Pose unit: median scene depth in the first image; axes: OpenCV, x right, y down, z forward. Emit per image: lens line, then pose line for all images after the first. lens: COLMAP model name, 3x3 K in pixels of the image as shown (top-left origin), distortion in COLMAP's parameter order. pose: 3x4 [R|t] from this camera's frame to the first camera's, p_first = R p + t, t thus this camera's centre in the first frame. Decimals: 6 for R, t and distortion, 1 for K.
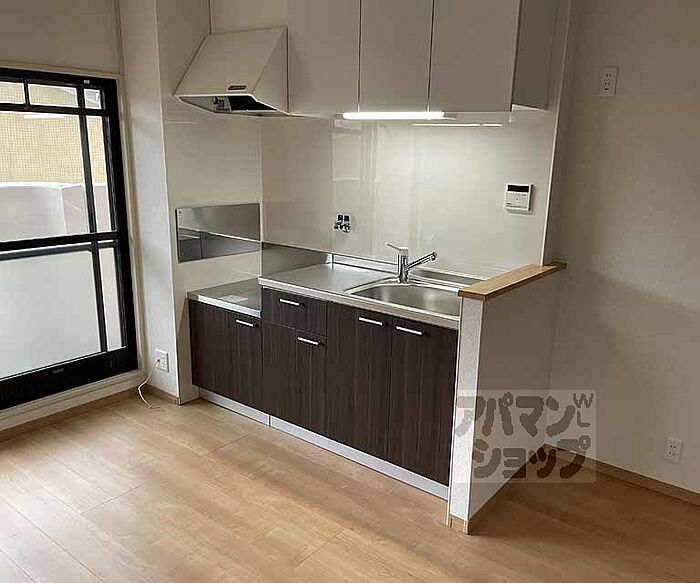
lens RADIAL K [[596.2, 0, 395.0], [0, 596.2, 295.9], [0, 0, 1]] dist [0.078234, -0.102826]
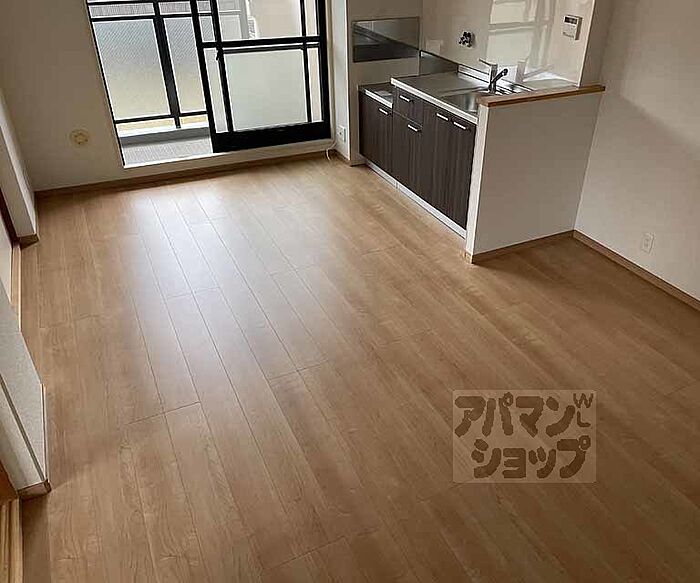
lens RADIAL K [[596.2, 0, 408.3], [0, 596.2, 297.3], [0, 0, 1]] dist [0.078234, -0.102826]
pose [[0.901672, 0.222494, -0.370788, 0.408643], [-0.099467, 0.941195, 0.322889, -0.005979], [0.420825, -0.254259, 0.870780, -0.325856]]
